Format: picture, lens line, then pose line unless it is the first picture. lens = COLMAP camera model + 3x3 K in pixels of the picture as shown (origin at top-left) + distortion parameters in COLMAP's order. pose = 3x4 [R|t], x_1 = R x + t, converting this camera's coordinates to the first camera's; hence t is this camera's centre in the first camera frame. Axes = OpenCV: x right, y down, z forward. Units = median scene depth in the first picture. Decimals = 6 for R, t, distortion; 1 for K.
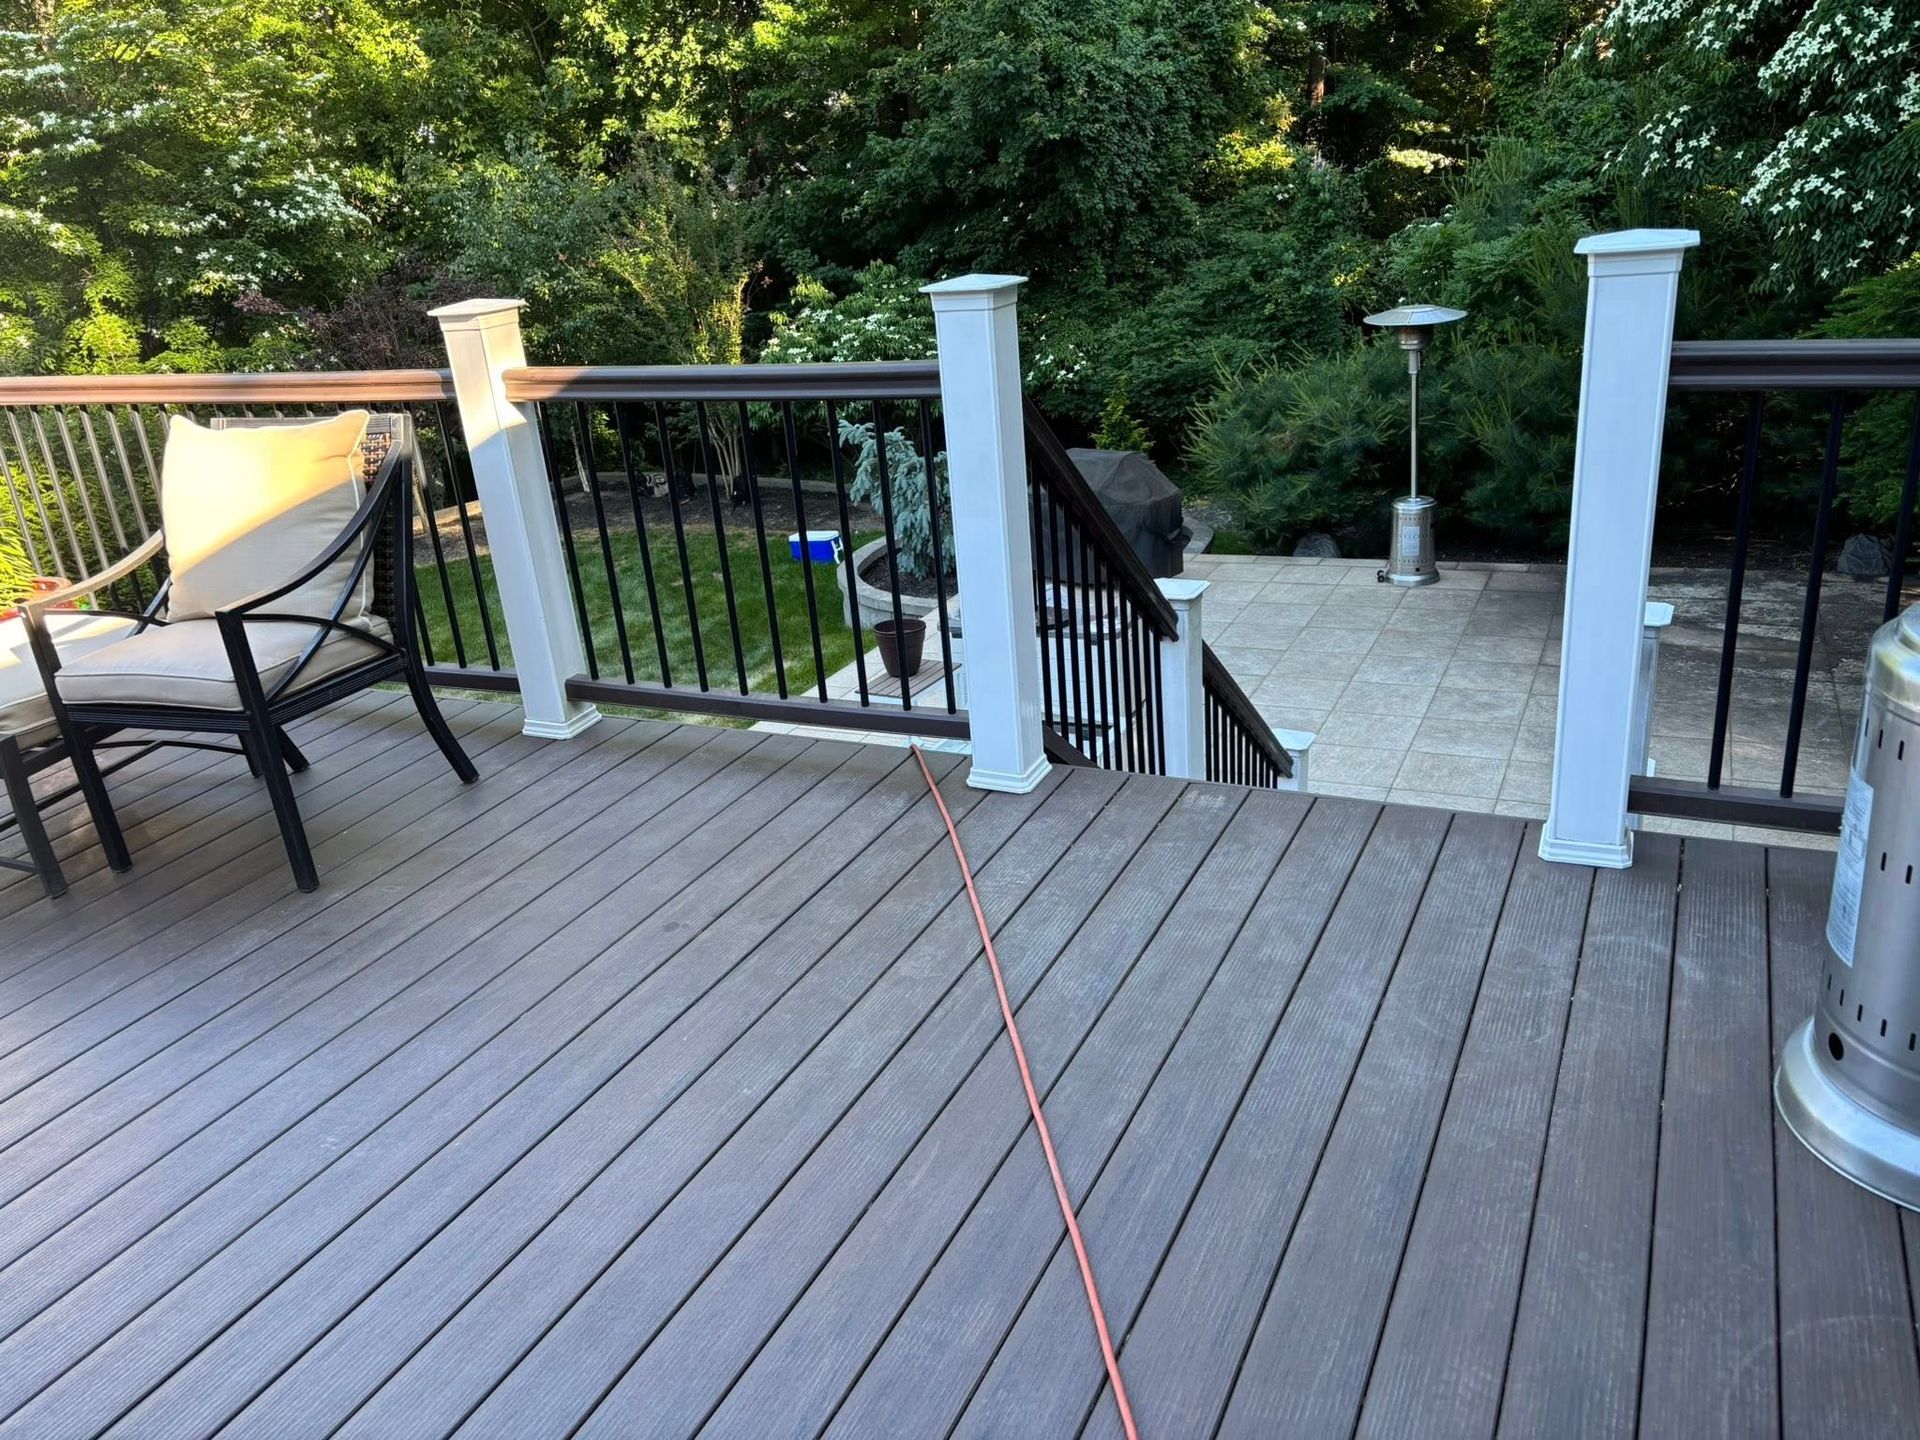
lens RADIAL K [[1514.1, 0, 960.0], [0, 1514.1, 720.0], [0, 0, 1]] dist [0.078230, -0.062254]
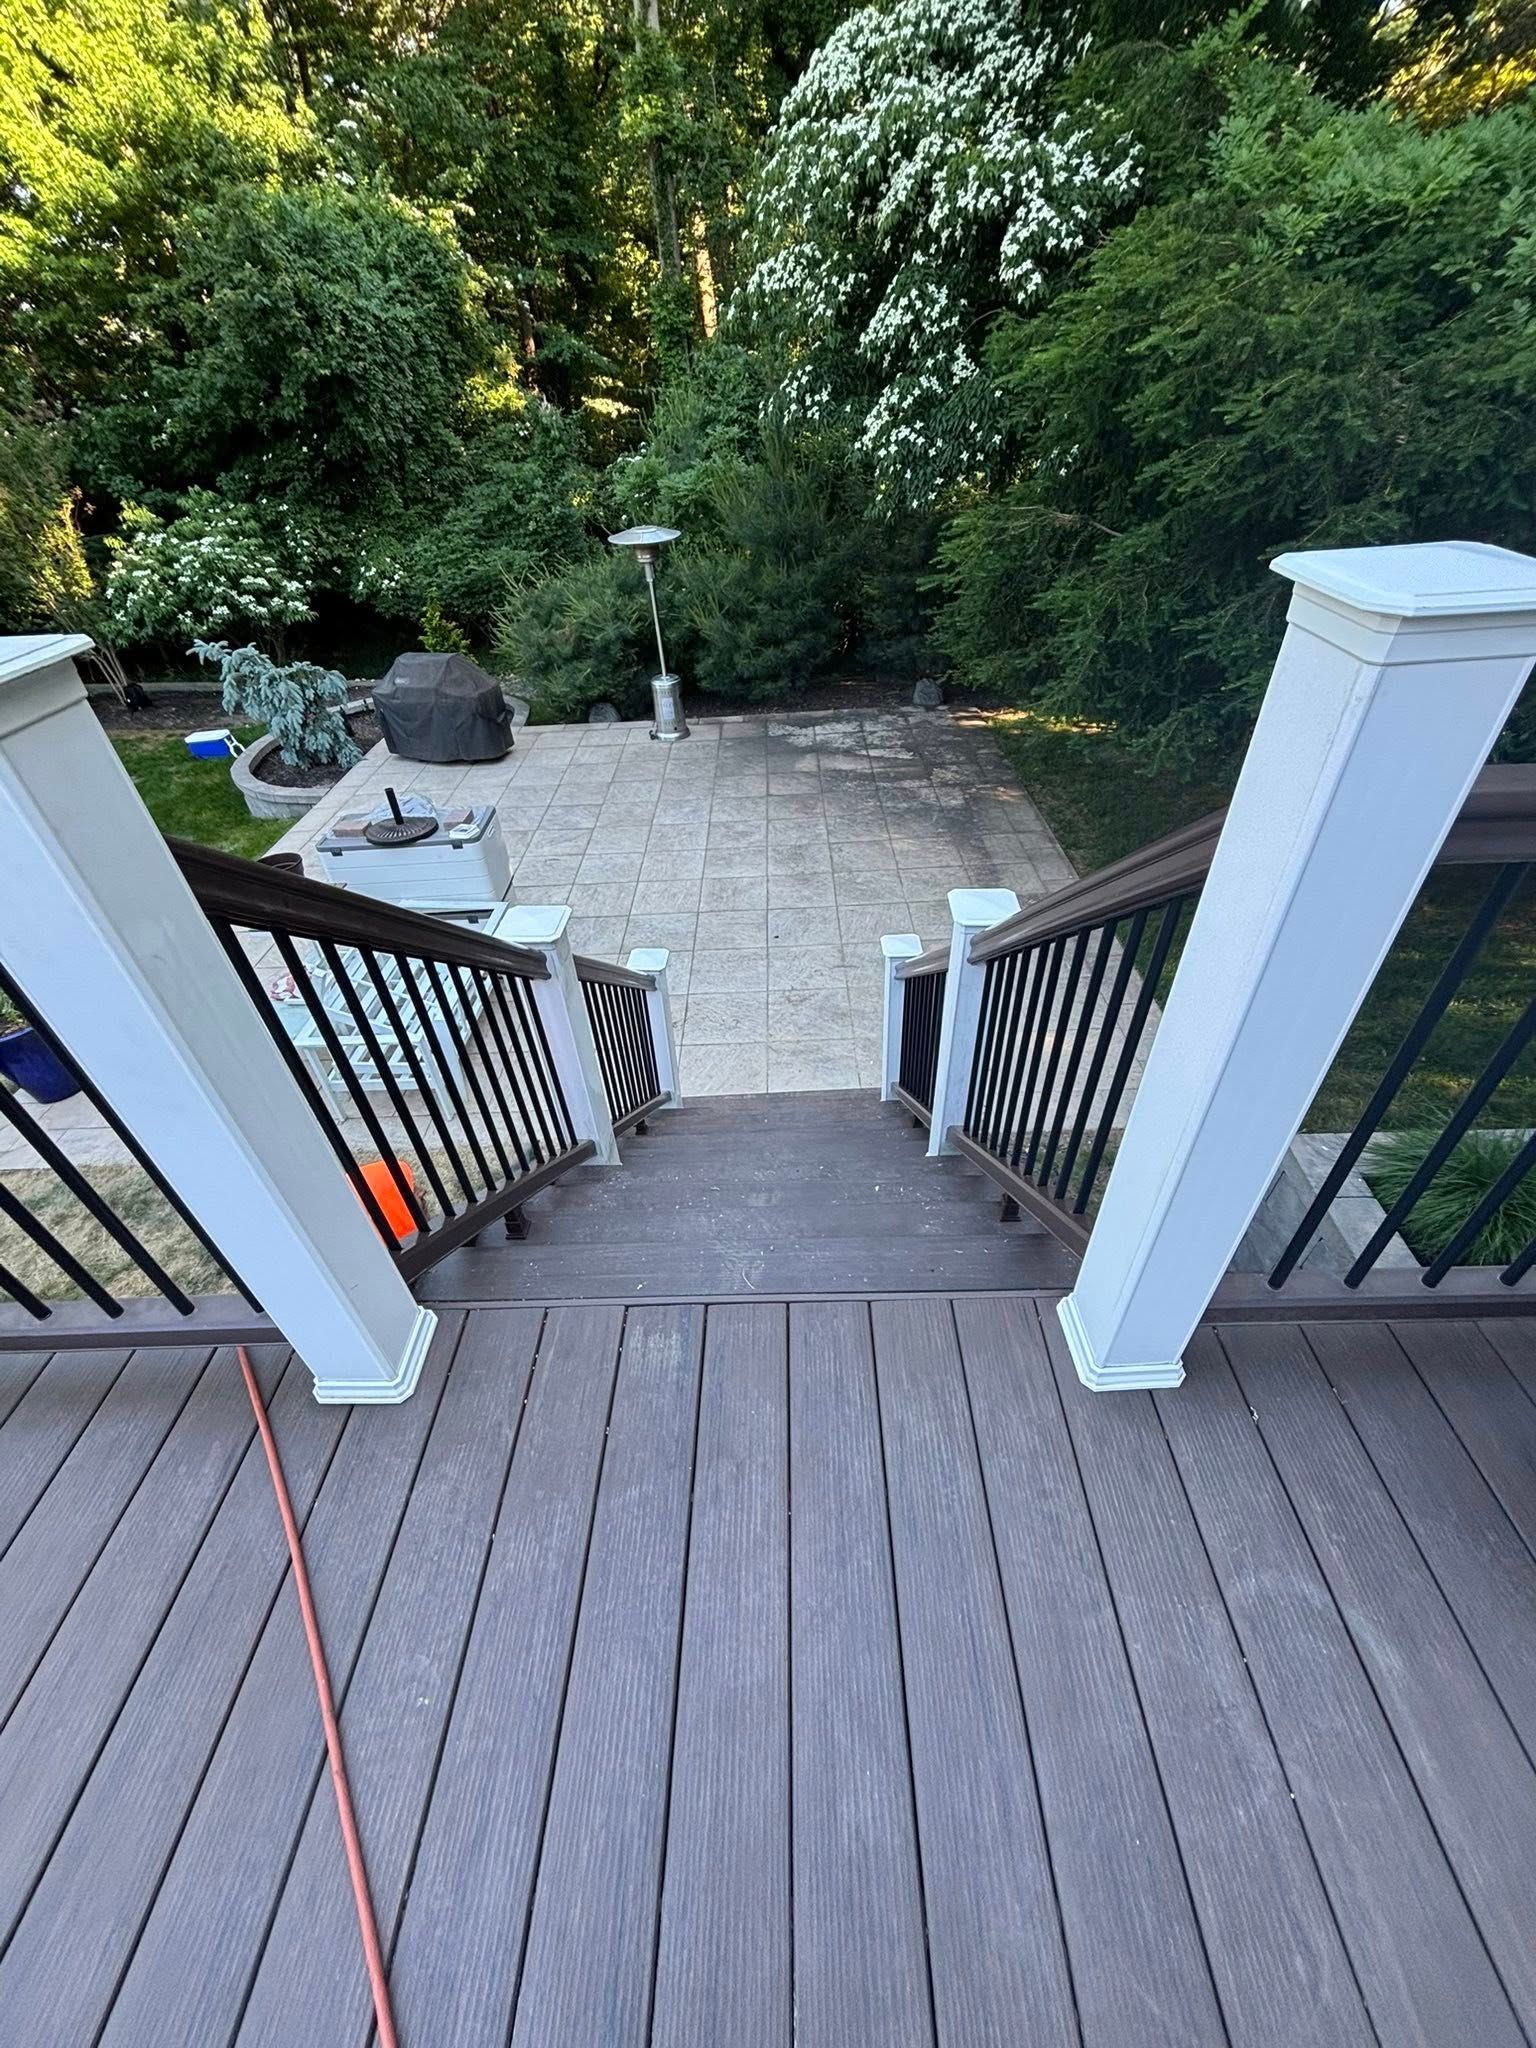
lens RADIAL K [[847.1, 0, 768.0], [0, 847.1, 1024.0], [0, 0, 1]] dist [-0.001820, 0.008014]
pose [[0.906655, -0.232451, 0.352054, 0.021667], [0.126495, 0.945900, 0.298784, -0.047130], [-0.402461, -0.226361, 0.887009, 0.136317]]
